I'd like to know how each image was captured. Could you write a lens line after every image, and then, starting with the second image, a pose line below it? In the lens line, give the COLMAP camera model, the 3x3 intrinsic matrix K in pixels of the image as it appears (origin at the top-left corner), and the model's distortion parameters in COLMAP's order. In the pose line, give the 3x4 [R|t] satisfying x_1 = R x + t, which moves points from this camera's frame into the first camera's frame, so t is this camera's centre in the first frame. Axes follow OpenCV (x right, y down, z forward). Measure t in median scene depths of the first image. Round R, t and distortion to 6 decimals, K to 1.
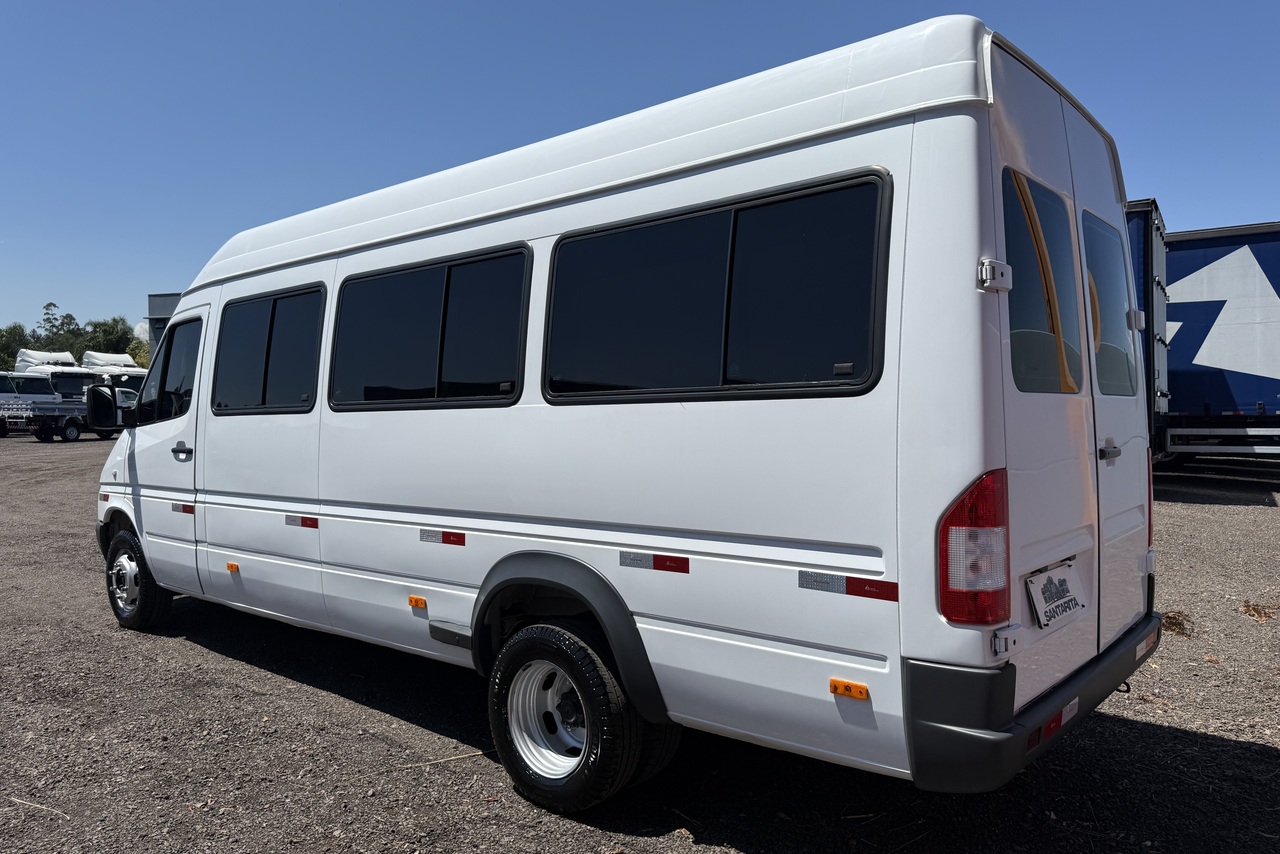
lens RADIAL K [[889.3, 0, 639.1], [0, 889.3, 402.4], [0, 0, 1]] dist [0.092215, -0.143201]
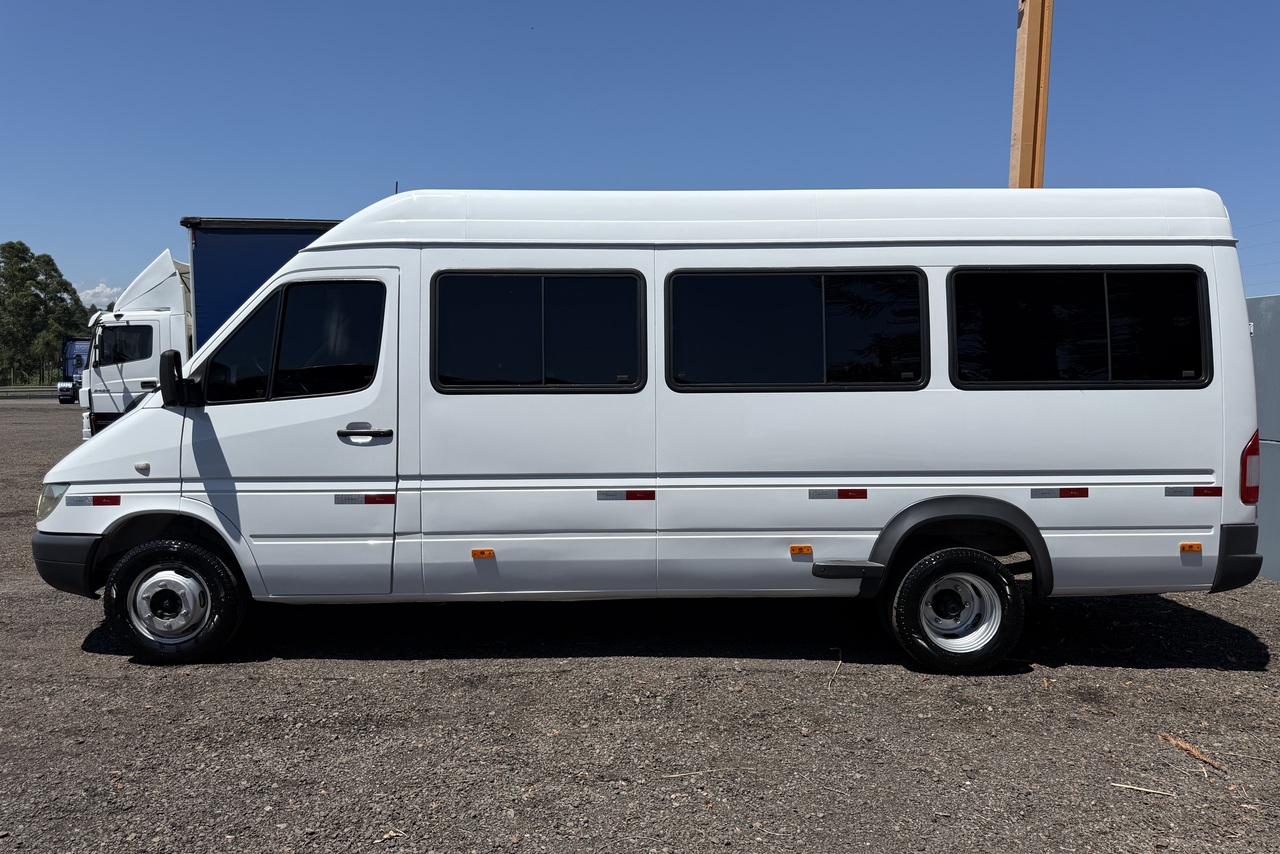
lens RADIAL K [[889.3, 0, 639.1], [0, 889.3, 402.4], [0, 0, 1]] dist [0.092215, -0.143201]
pose [[0.749085, 0.001168, 0.662473, -1.322751], [-0.017914, 0.999668, 0.018493, 0.004567], [-0.662231, -0.025720, 0.748858, 0.263251]]
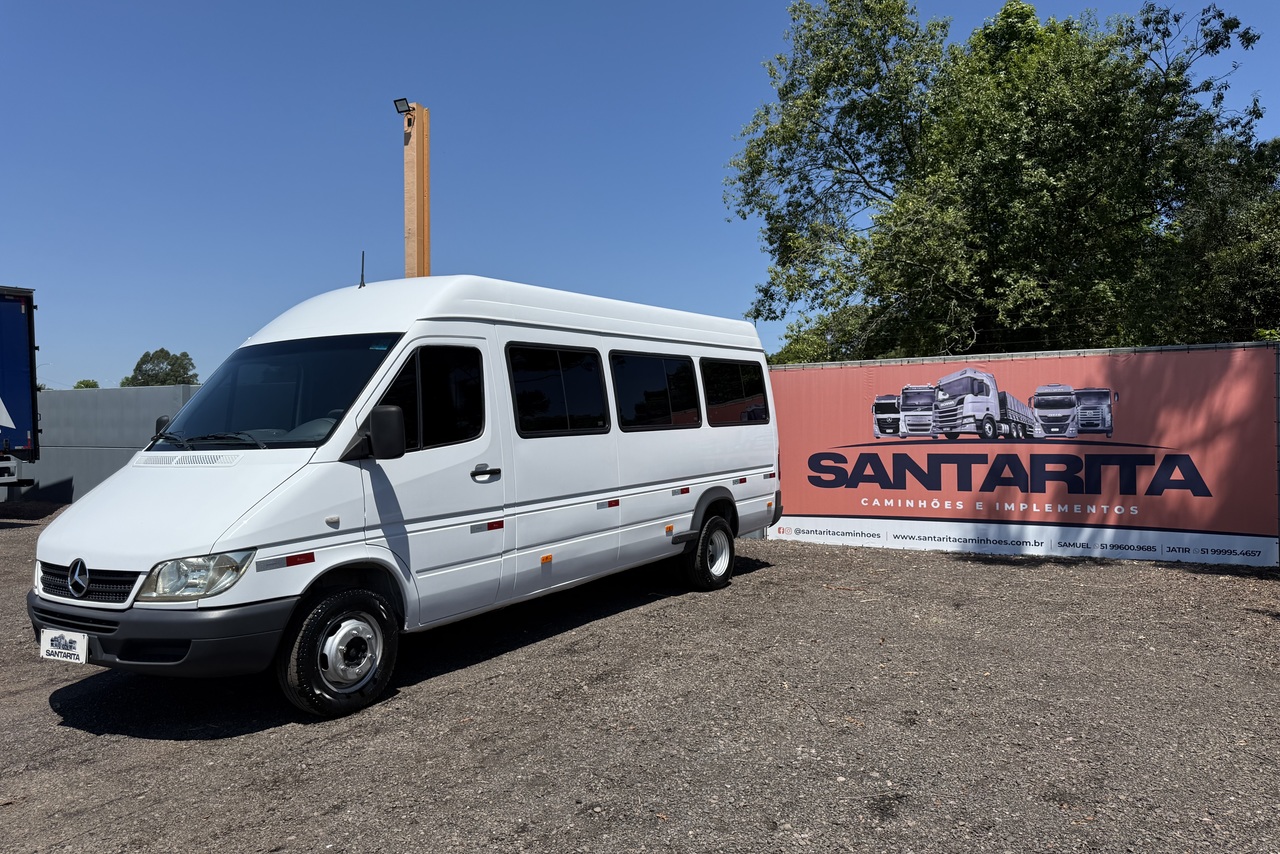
lens RADIAL K [[889.3, 0, 639.1], [0, 889.3, 402.4], [0, 0, 1]] dist [0.092215, -0.143201]
pose [[-0.138210, 0.044275, 0.989413, -2.367139], [0.027026, 0.998797, -0.040920, 0.028409], [-0.990034, 0.021085, -0.139240, 1.447094]]
